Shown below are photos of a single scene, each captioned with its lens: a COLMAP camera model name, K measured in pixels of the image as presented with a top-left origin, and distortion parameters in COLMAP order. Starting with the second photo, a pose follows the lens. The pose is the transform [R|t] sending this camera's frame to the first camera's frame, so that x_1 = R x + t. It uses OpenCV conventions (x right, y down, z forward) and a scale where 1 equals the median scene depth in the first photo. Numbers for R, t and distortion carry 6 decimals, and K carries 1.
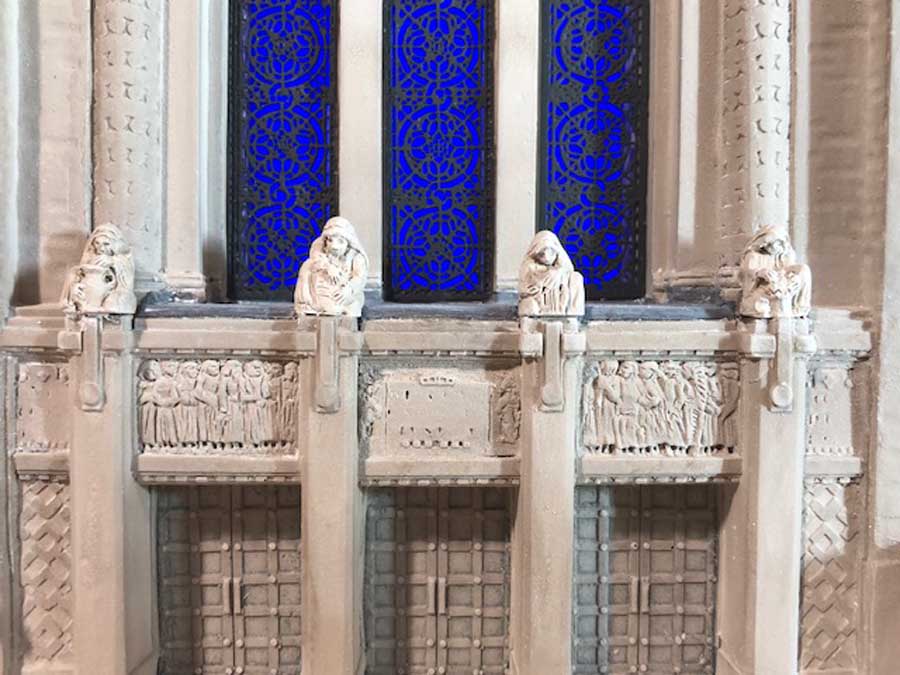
lens RADIAL K [[982.4, 0, 450.0], [0, 982.4, 337.5], [0, 0, 1]] dist [0.072135, -0.316183]
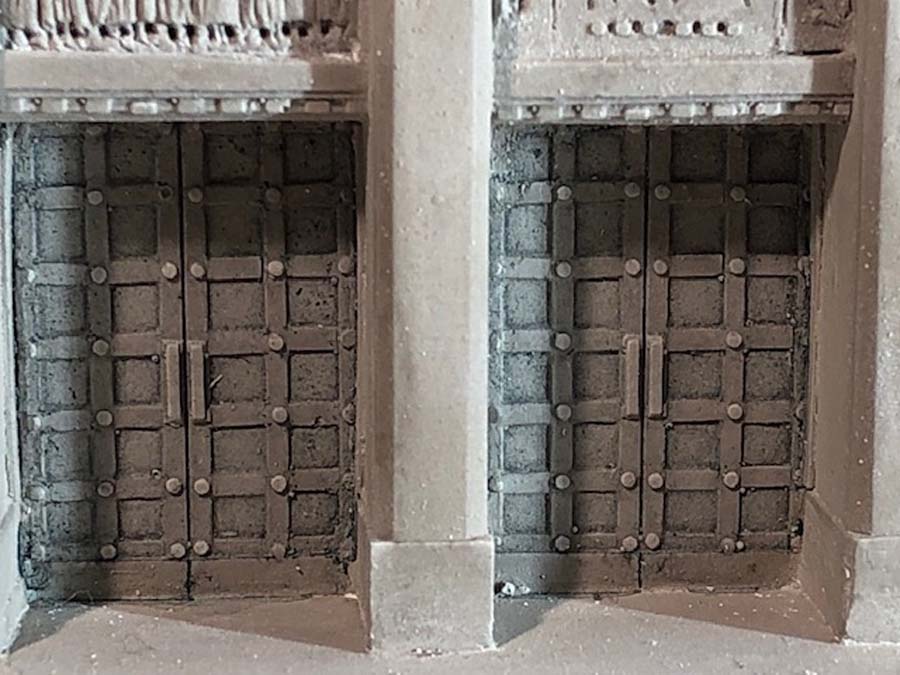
lens RADIAL K [[3324.8, 0, 450.0], [0, 3324.8, 337.5], [0, 0, 1]] dist [0.208722, 0.855156]
pose [[0.998339, -0.011723, 0.056401, -0.186437], [0.002953, 0.988200, 0.153139, 0.014007], [-0.057530, -0.152718, 0.986594, -0.480551]]
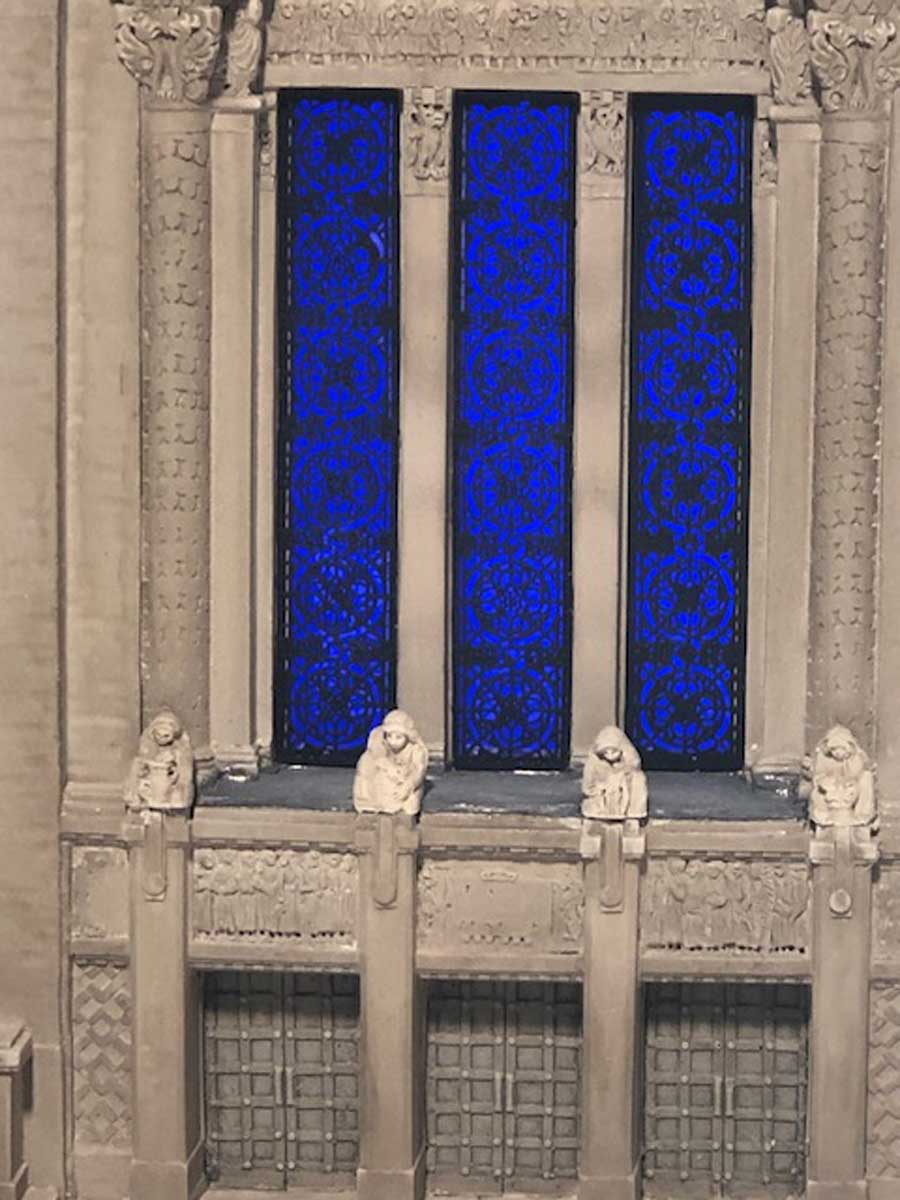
lens RADIAL K [[5306.9, 0, 450.0], [0, 5306.9, 600.0], [0, 0, 1]] dist [-0.281540, 5.705774]
pose [[0.994077, 0.017433, -0.107274, 0.461791], [-0.002382, 0.990309, 0.138859, -0.885772], [0.108655, -0.137781, 0.984485, -3.835906]]
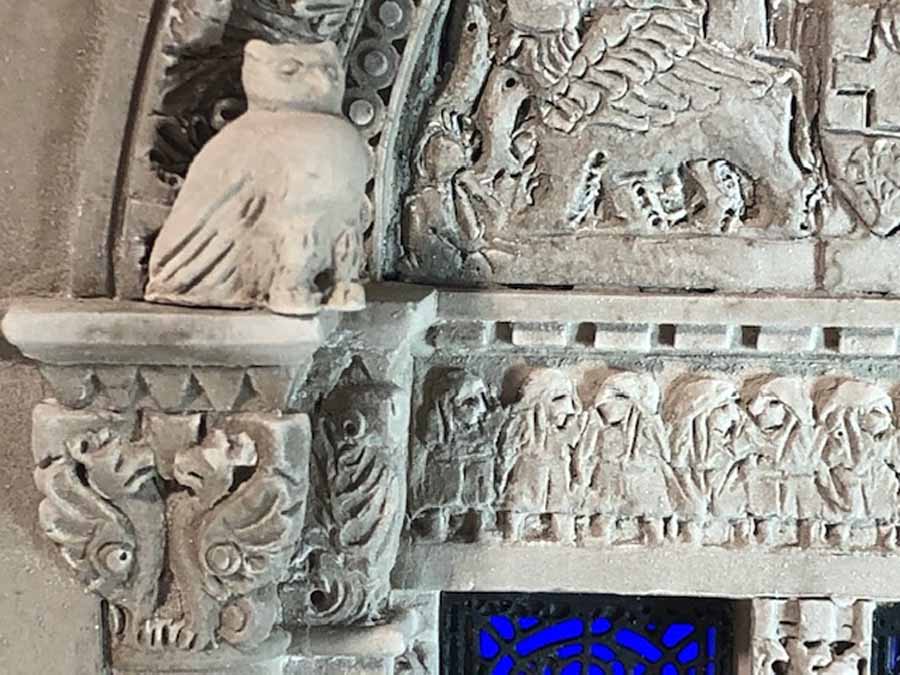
lens RADIAL K [[3324.8, 0, 450.0], [0, 3324.8, 337.5], [0, 0, 1]] dist [0.208722, 0.855156]
pose [[0.996273, 0.014685, -0.085002, -0.119125], [-0.007420, 0.996339, 0.085169, -0.879602], [0.085942, -0.084220, 0.992734, -0.230874]]
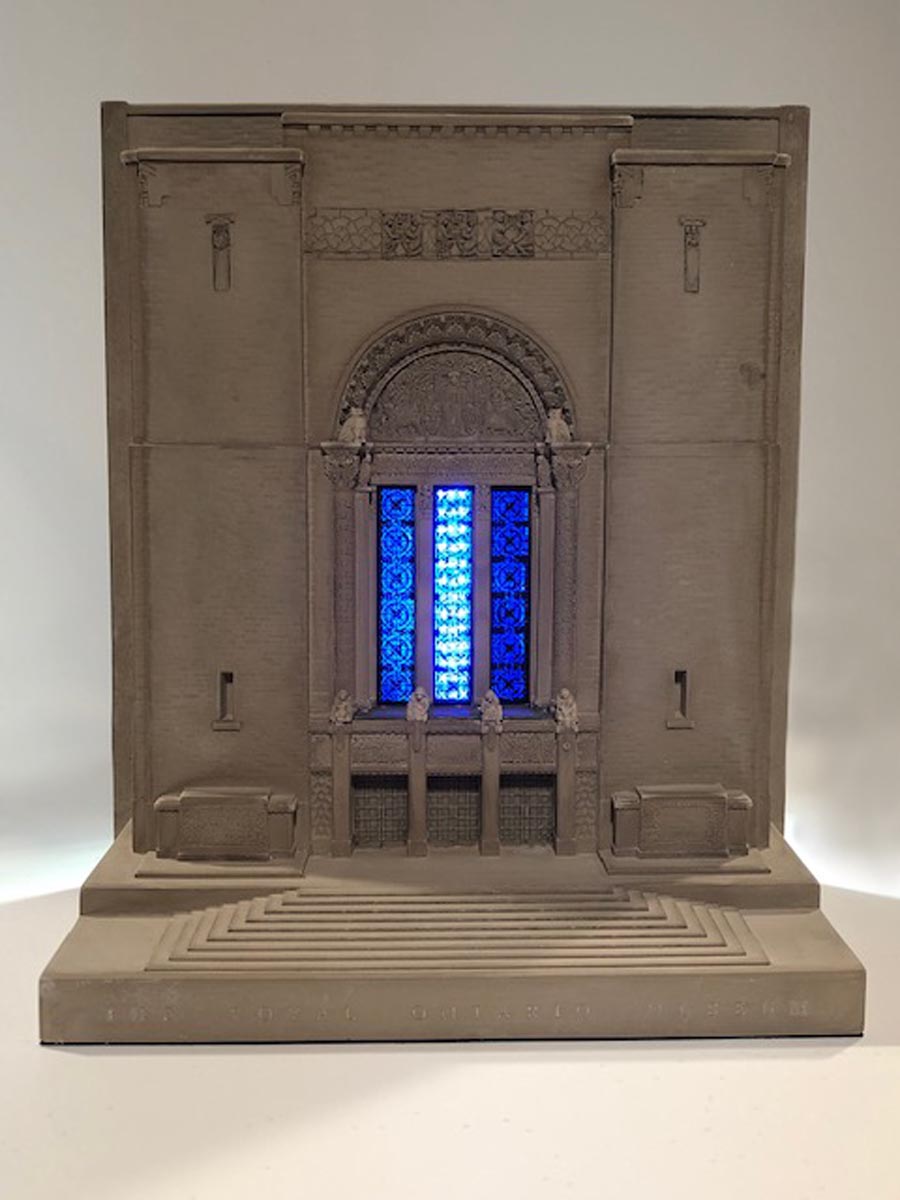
lens RADIAL K [[1295.3, 0, 459.5], [0, 1295.3, 590.4], [0, 0, 1]] dist [0.165242, -0.045831]
pose [[0.999978, -0.005167, 0.004190, -0.008279], [0.004826, 0.996975, 0.077576, -0.660622], [-0.004578, -0.077554, 0.996978, -2.668826]]
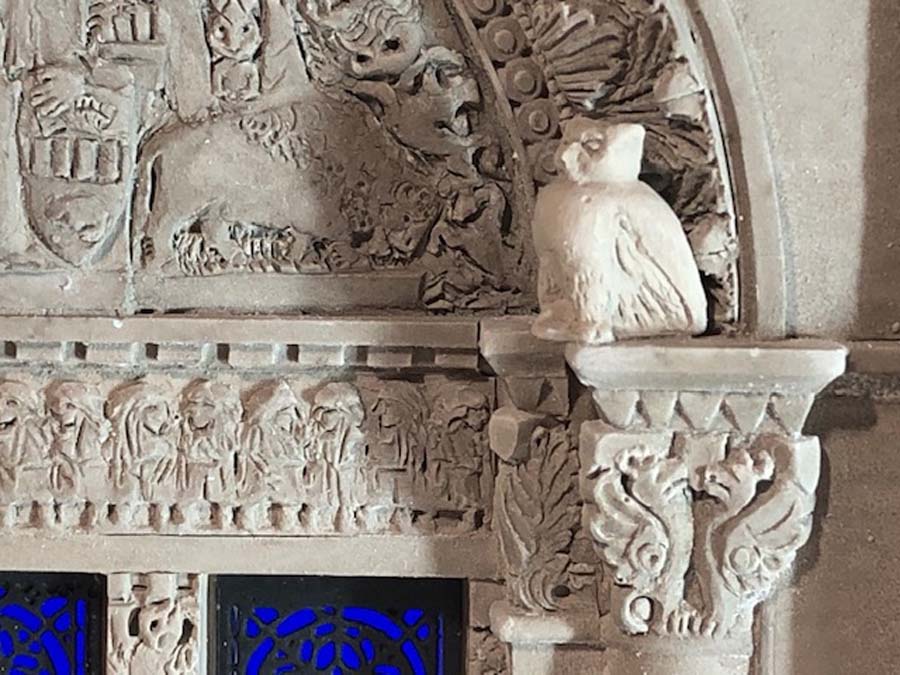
lens RADIAL K [[3324.8, 0, 450.0], [0, 3324.8, 337.5], [0, 0, 1]] dist [0.208722, 0.855156]
pose [[0.999501, 0.007007, -0.030792, 0.250119], [-0.004499, 0.996721, 0.080787, -0.899600], [0.031257, -0.080609, 0.996256, -0.451860]]
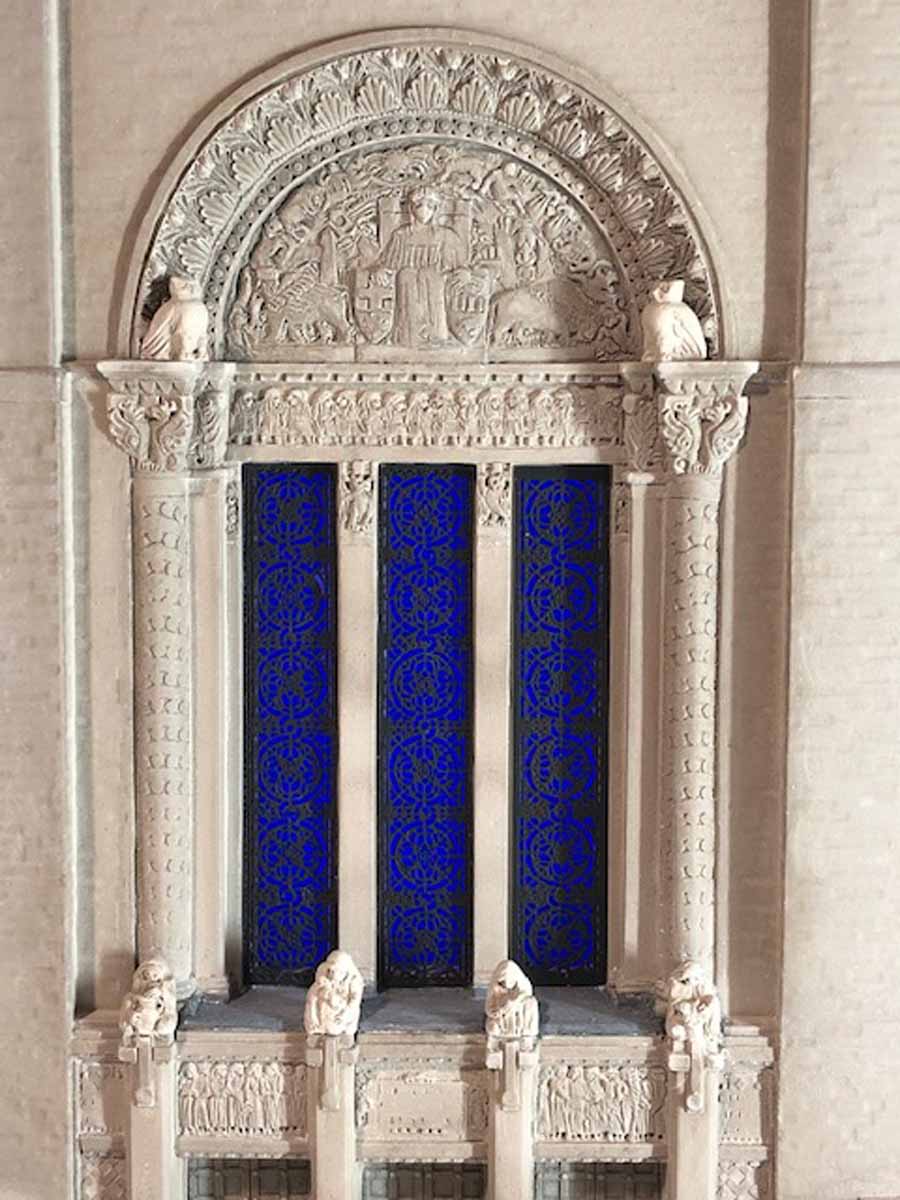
lens RADIAL K [[2039.6, 0, 450.0], [0, 2039.6, 600.0], [0, 0, 1]] dist [0.239619, -1.203491]
pose [[0.998820, 0.000770, -0.048569, 0.138471], [0.003057, 0.996897, 0.078656, -0.703236], [0.048479, -0.078711, 0.995718, -1.406340]]
